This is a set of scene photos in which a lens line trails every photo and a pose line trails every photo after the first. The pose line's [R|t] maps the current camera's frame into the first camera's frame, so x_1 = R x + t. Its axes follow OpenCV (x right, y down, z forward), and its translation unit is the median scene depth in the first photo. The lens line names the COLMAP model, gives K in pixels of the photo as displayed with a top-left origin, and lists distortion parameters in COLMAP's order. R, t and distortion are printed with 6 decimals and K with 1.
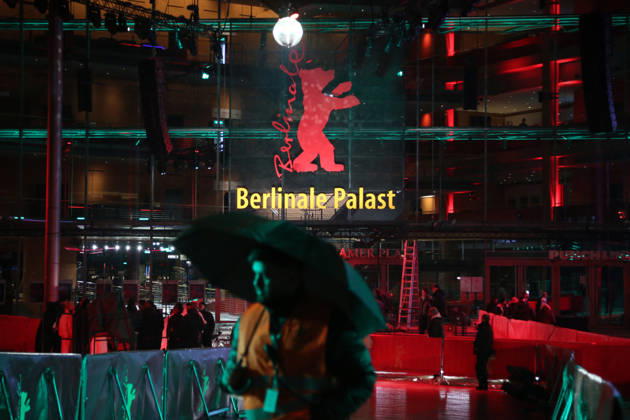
lens RADIAL K [[1368.2, 0, 315.9], [0, 1368.2, 201.0], [0, 0, 1]] dist [0.319504, -0.014315]
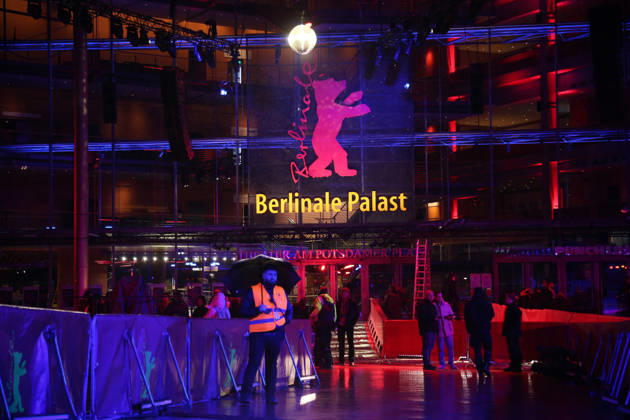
lens RADIAL K [[1201.9, 0, 315.0], [0, 1201.9, 210.0], [0, 0, 1]] dist [0.302692, 0.114147]
pose [[0.999745, -0.021883, -0.005652, -0.007148], [0.021786, 0.999622, -0.016768, 0.019212], [0.006016, 0.016641, 0.999843, 0.074481]]
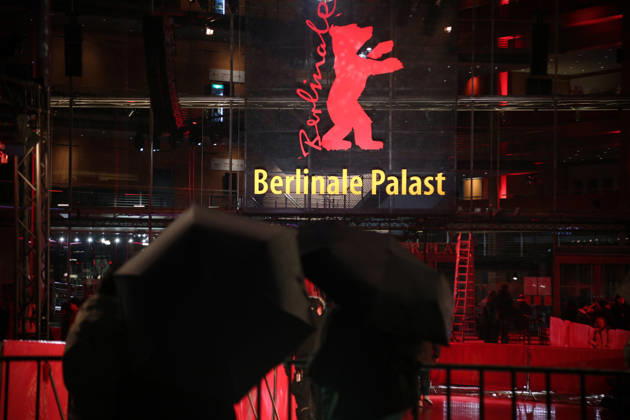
lens RADIAL K [[1790.2, 0, 315.0], [0, 1790.2, 210.0], [0, 0, 1]] dist [0.696918, 0.294390]
pose [[0.999890, 0.002416, 0.014635, -0.036684], [-0.002677, 0.999837, 0.017857, -0.004352], [-0.014590, -0.017894, 0.999733, -0.087498]]
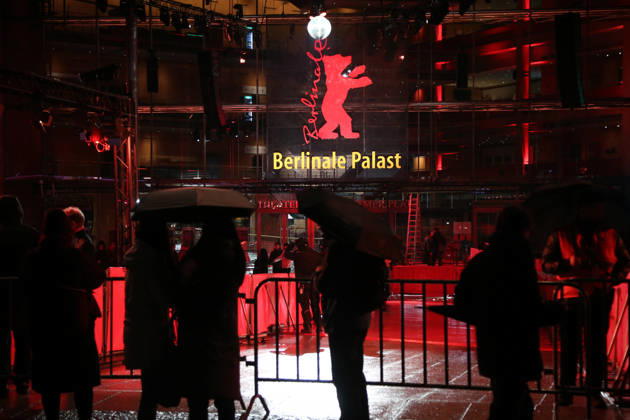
lens RADIAL K [[1201.9, 0, 315.0], [0, 1201.9, 210.0], [0, 0, 1]] dist [0.302692, 0.114147]
pose [[0.999837, -0.010283, 0.014820, -0.036646], [0.009632, 0.999014, 0.043348, -0.004465], [-0.015251, -0.043198, 0.998950, -0.092609]]
